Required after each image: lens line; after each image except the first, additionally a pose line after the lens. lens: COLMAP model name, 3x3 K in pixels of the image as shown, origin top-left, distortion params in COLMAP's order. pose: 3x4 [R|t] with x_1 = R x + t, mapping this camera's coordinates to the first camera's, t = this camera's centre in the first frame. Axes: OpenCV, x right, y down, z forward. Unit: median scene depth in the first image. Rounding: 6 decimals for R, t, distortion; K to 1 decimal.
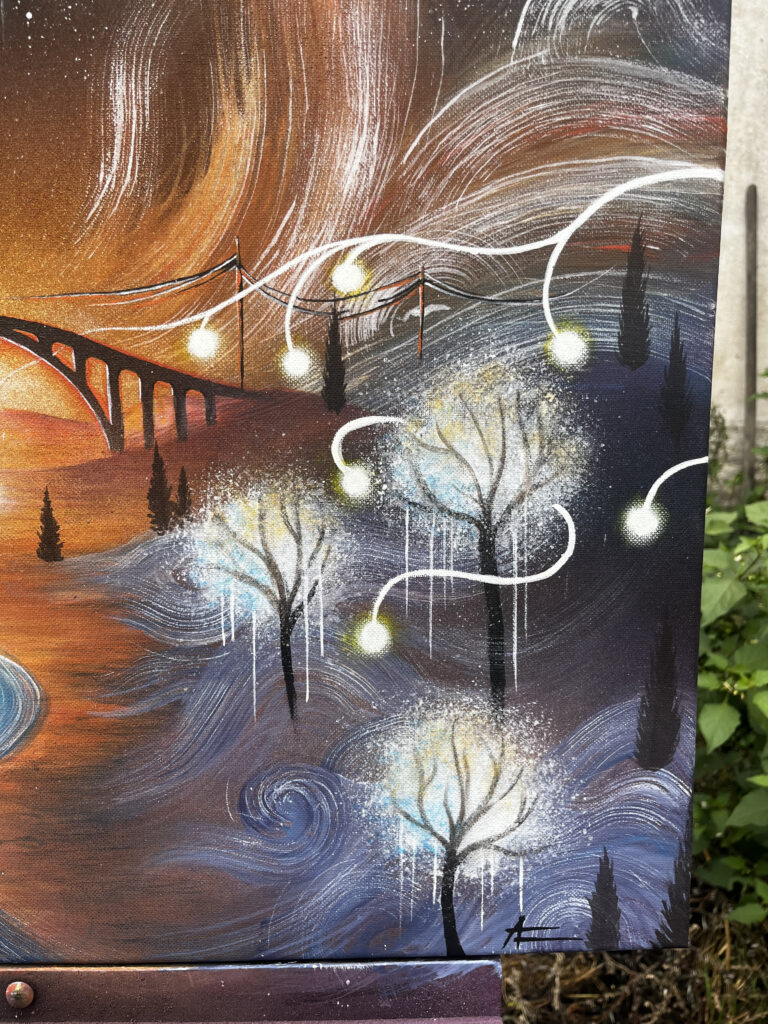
lens RADIAL K [[808.5, 0, 394.1], [0, 808.5, 512.5], [0, 0, 1]] dist [0.031445, -0.096682]
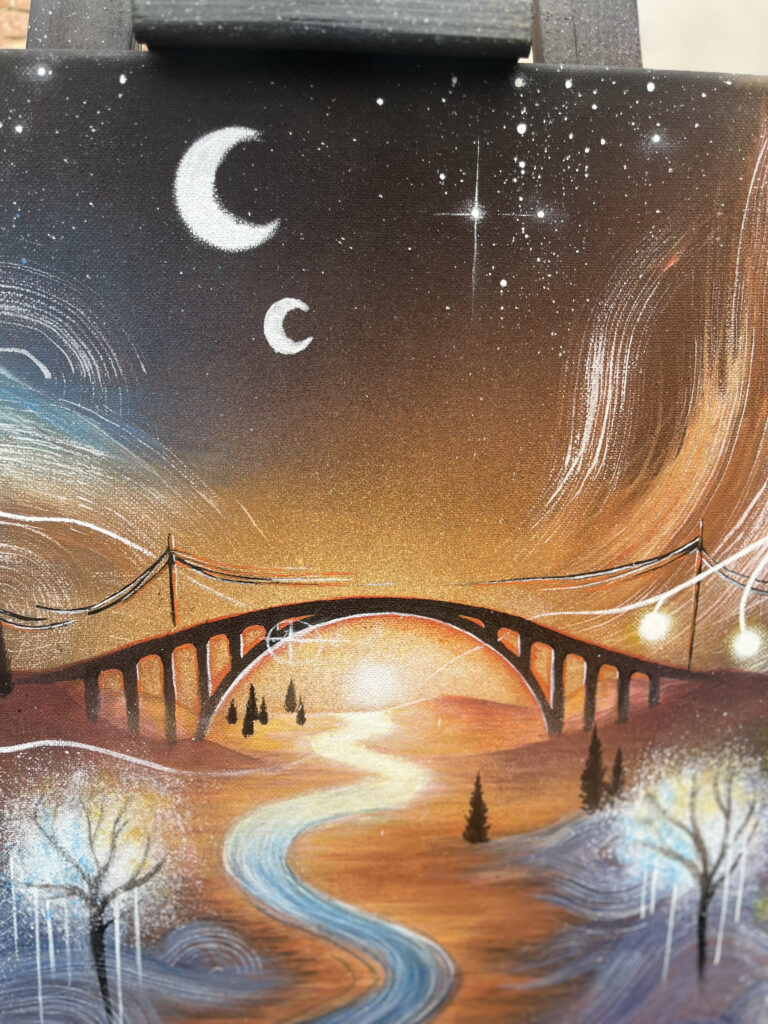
lens RADIAL K [[808.5, 0, 394.1], [0, 808.5, 512.5], [0, 0, 1]] dist [0.031445, -0.096682]
pose [[0.999244, 0.005072, 0.038532, -0.570897], [-0.007412, 0.998121, 0.060825, -0.393073], [-0.038151, -0.061065, 0.997404, 0.080050]]
